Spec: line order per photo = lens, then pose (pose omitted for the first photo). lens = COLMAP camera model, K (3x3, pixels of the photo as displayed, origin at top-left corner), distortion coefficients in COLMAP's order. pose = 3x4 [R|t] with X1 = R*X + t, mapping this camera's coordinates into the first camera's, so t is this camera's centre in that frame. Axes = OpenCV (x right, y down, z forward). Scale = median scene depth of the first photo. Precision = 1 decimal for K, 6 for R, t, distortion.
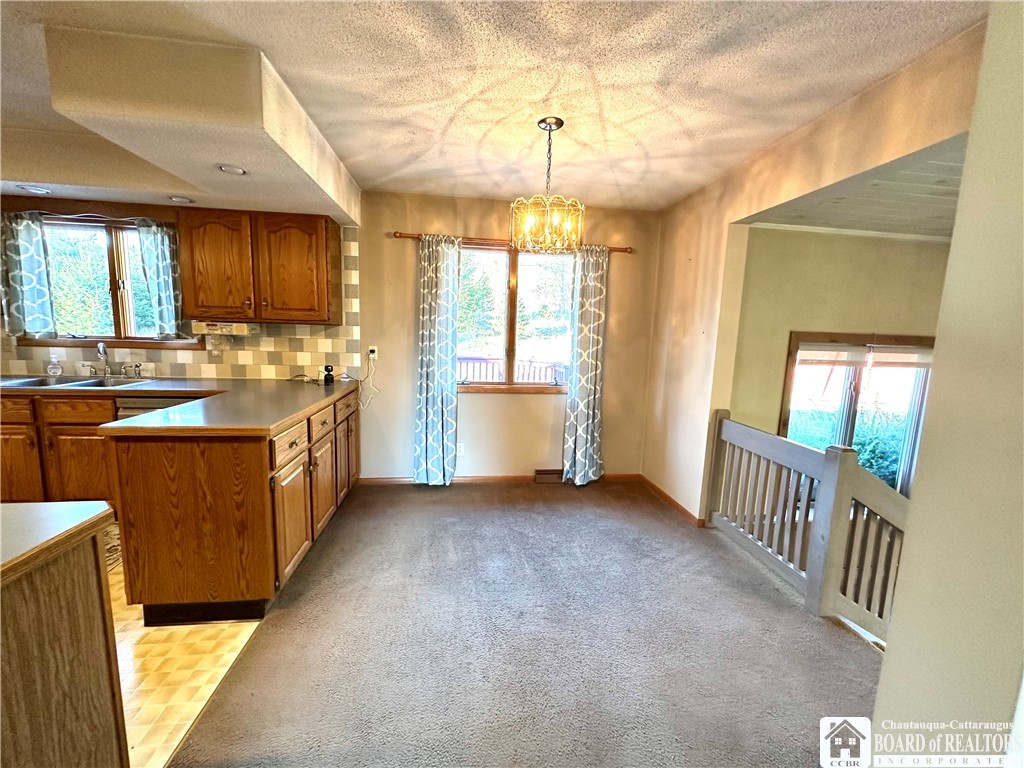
lens RADIAL K [[406.9, 0, 509.9], [0, 406.9, 384.6], [0, 0, 1]] dist [-0.002821, -0.000069]
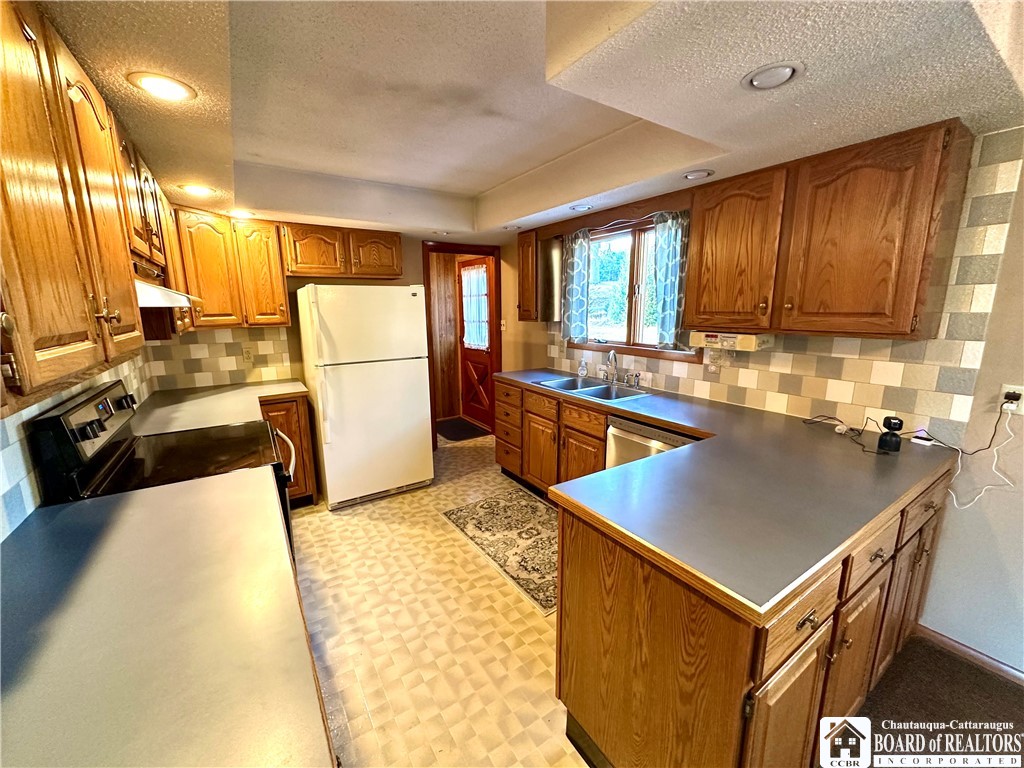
lens RADIAL K [[406.9, 0, 510.9], [0, 406.9, 384.6], [0, 0, 1]] dist [-0.002821, -0.000069]
pose [[0.441168, 0.138180, -0.886723, -0.207571], [-0.098032, 0.989582, 0.105435, -0.099820], [0.892054, 0.040413, 0.450118, 0.320165]]
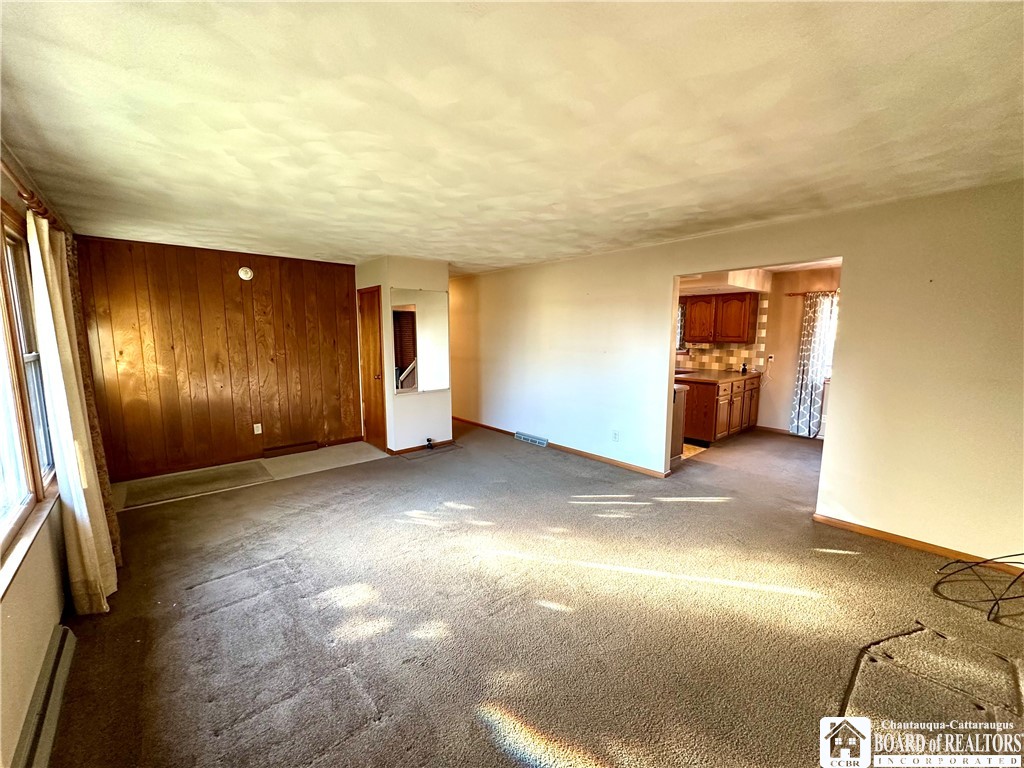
lens RADIAL K [[406.9, 0, 512.4], [0, 406.9, 385.8], [0, 0, 1]] dist [-0.002821, -0.000069]
pose [[0.568605, 0.077563, -0.818946, 0.589438], [-0.095984, 0.995000, 0.027594, 0.124180], [0.816992, 0.062916, 0.573207, -1.153993]]
